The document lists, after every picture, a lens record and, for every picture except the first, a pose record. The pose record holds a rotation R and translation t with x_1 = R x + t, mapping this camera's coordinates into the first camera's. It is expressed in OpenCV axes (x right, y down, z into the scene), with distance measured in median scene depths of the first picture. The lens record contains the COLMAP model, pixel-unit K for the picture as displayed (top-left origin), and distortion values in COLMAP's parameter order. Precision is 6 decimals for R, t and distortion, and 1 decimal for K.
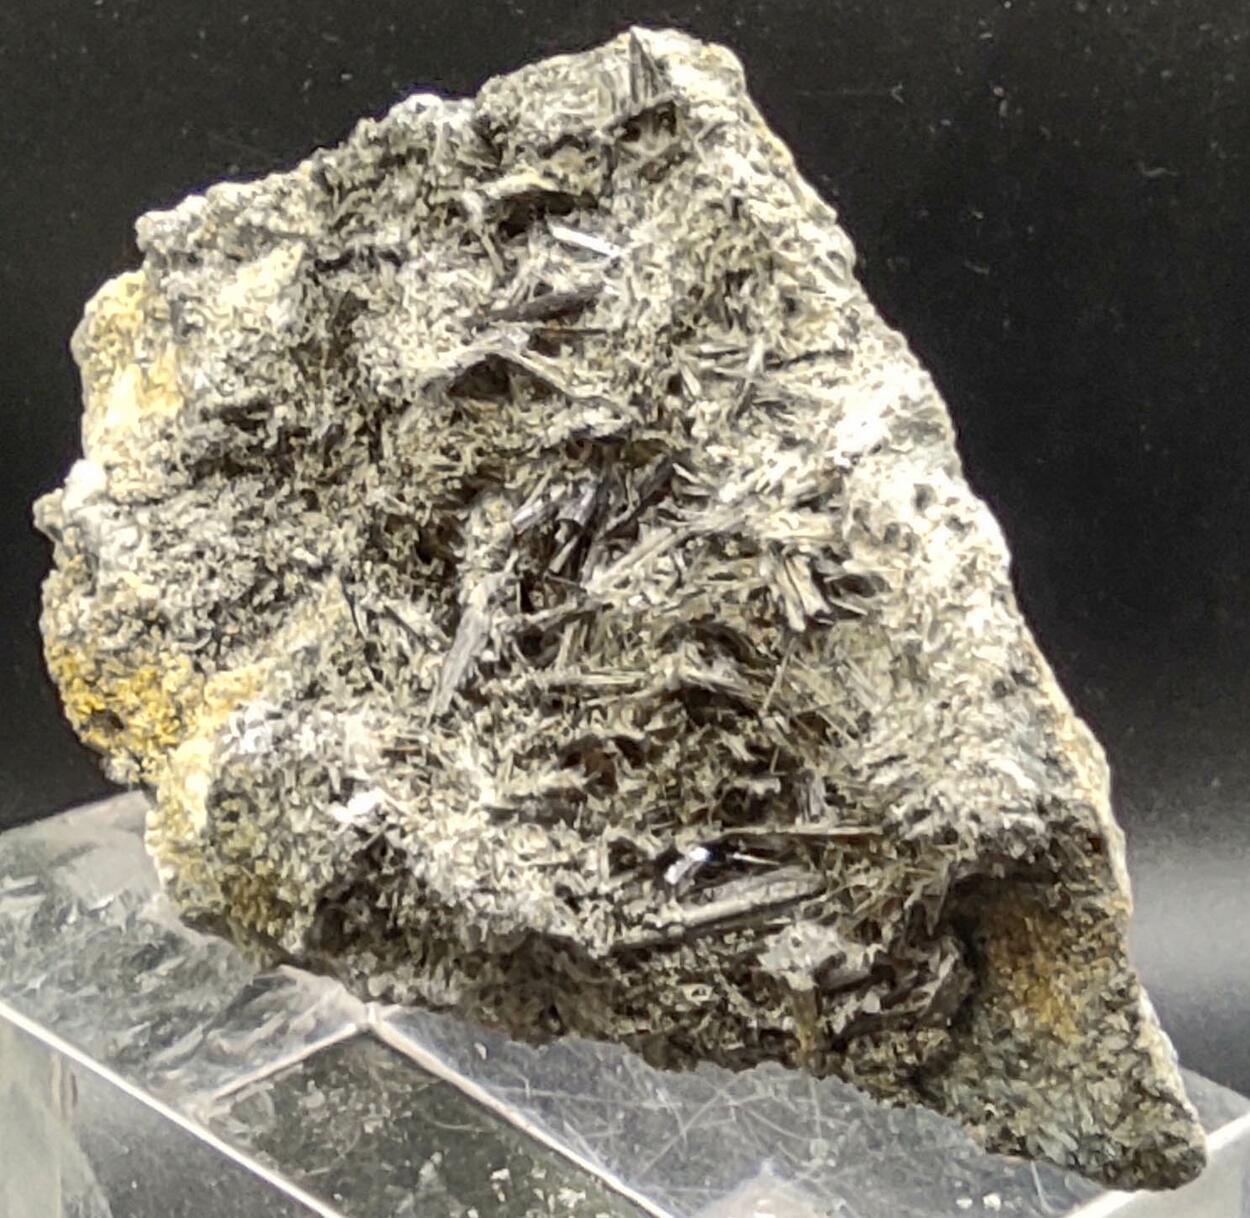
lens RADIAL K [[3250.5, 0, 619.1], [0, 3250.5, 607.9], [0, 0, 1]] dist [0.047103, 0.000000]
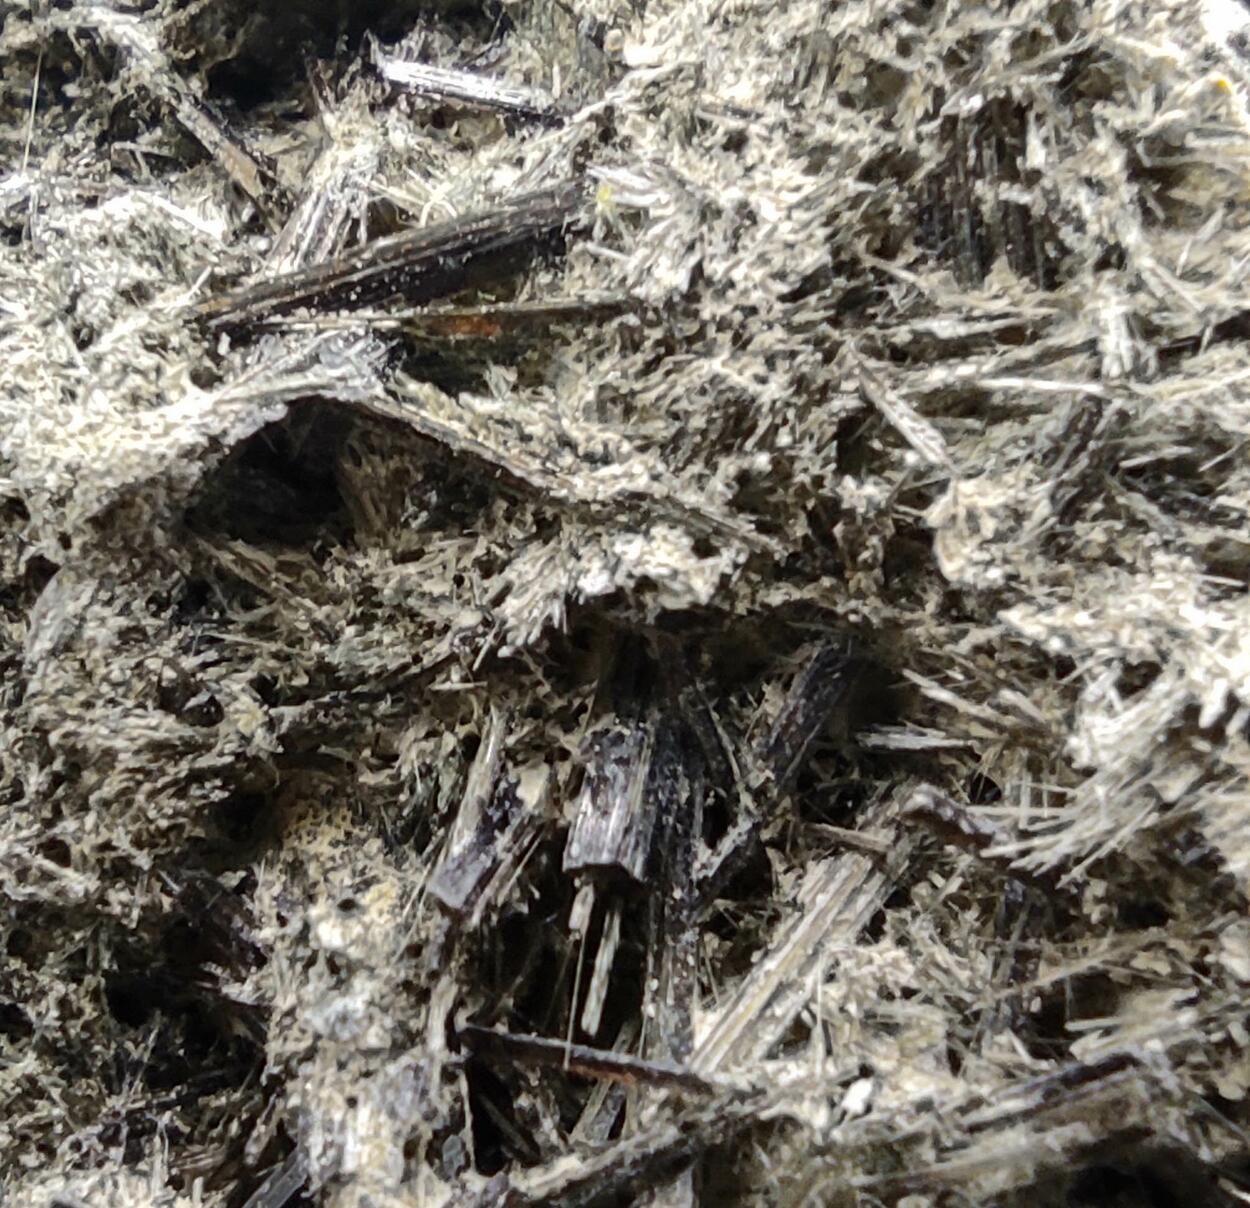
lens RADIAL K [[2465.8, 0, 505.7], [0, 2465.8, 583.9], [0, 0, 1]] dist [0.083394, 0.000000]
pose [[0.957984, -0.091998, 0.271667, -0.090360], [0.107922, 0.993175, -0.044239, -0.045430], [-0.265743, 0.071699, 0.961374, 0.748655]]
